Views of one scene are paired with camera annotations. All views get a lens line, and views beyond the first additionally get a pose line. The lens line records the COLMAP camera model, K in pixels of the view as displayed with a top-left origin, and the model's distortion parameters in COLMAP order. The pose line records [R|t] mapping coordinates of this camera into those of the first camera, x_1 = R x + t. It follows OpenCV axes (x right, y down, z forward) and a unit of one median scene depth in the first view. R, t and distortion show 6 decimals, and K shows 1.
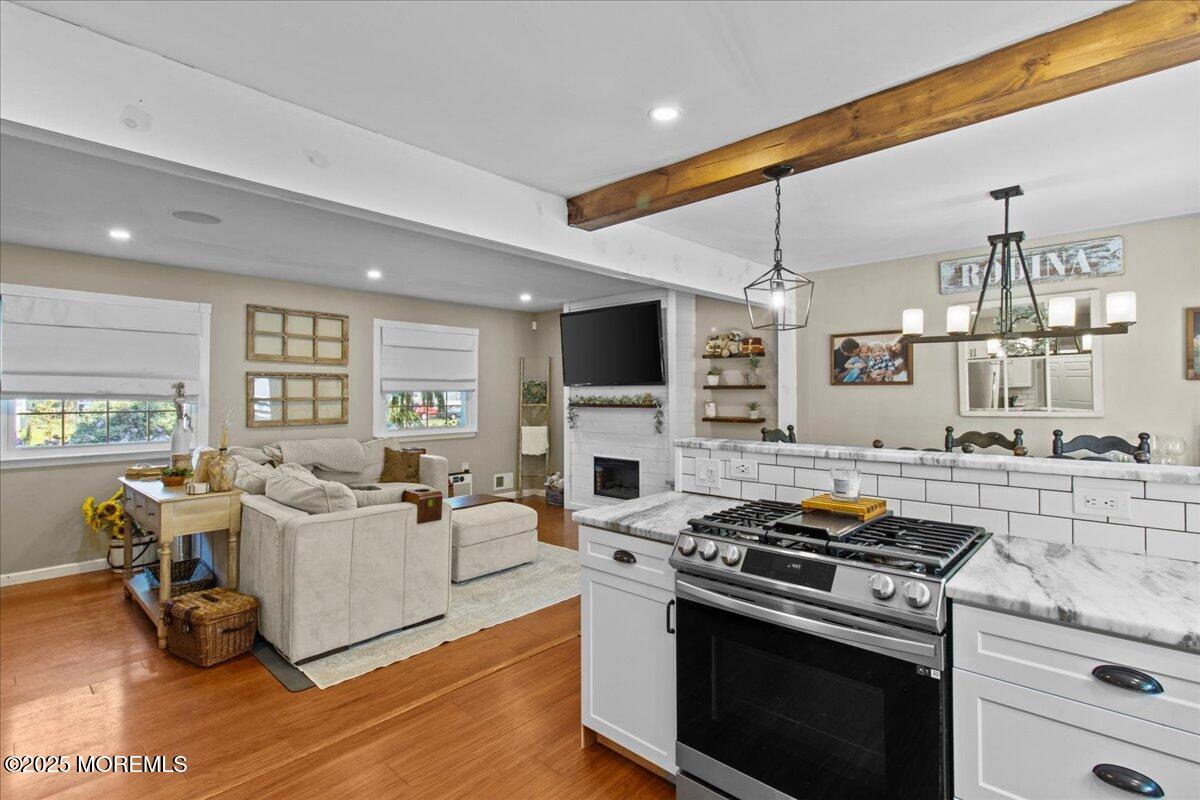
lens RADIAL K [[578.0, 0, 601.7], [0, 578.0, 386.4], [0, 0, 1]] dist [0.003438, 0.000525]
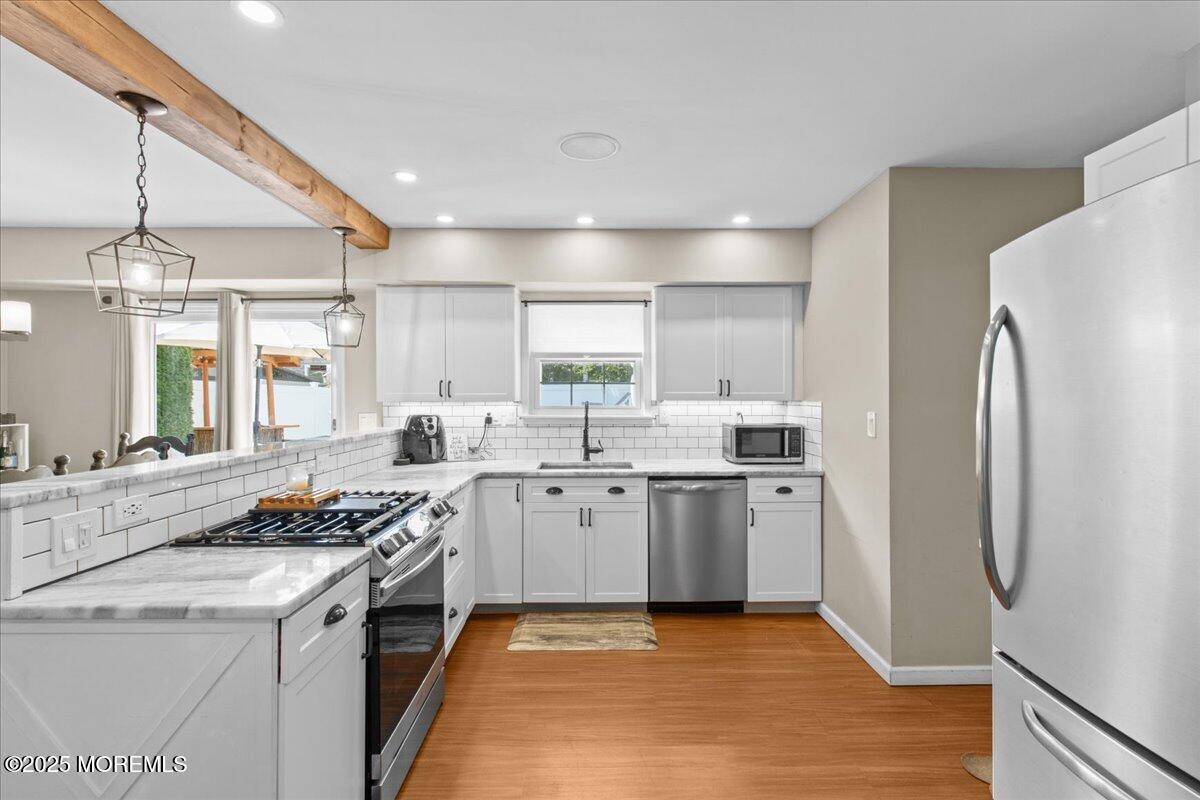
lens RADIAL K [[555.6, 0, 601.6], [0, 555.6, 396.2], [0, 0, 1]] dist [0.001180, -0.000015]
pose [[-0.686880, 0.002430, 0.726767, -0.339599], [-0.006567, 0.999933, -0.009550, 0.005659], [-0.726741, -0.011333, -0.686818, 0.575499]]
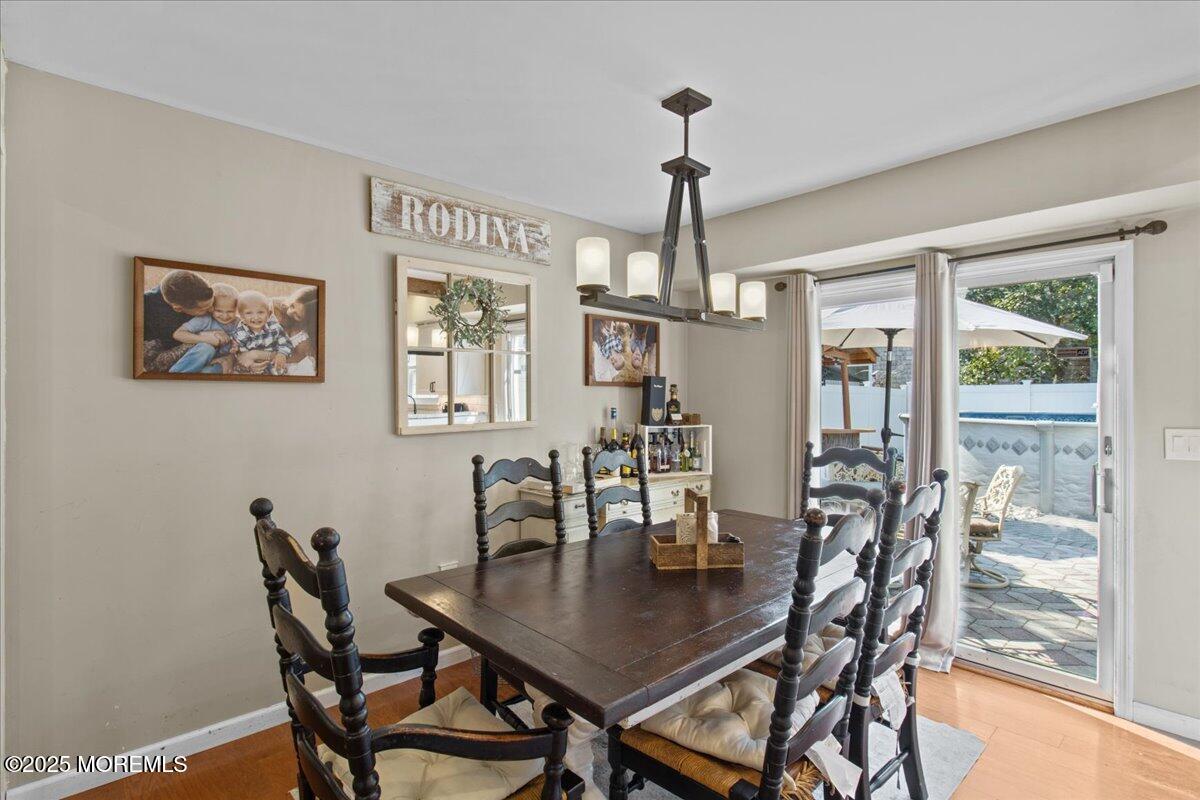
lens RADIAL K [[584.9, 0, 605.8], [0, 584.9, 395.3], [0, 0, 1]] dist [0.000008, -0.000062]
pose [[0.078228, 0.003473, 0.996929, 0.009863], [-0.015662, 0.999875, -0.002254, 0.005958], [-0.996812, -0.015438, 0.078273, 0.714947]]
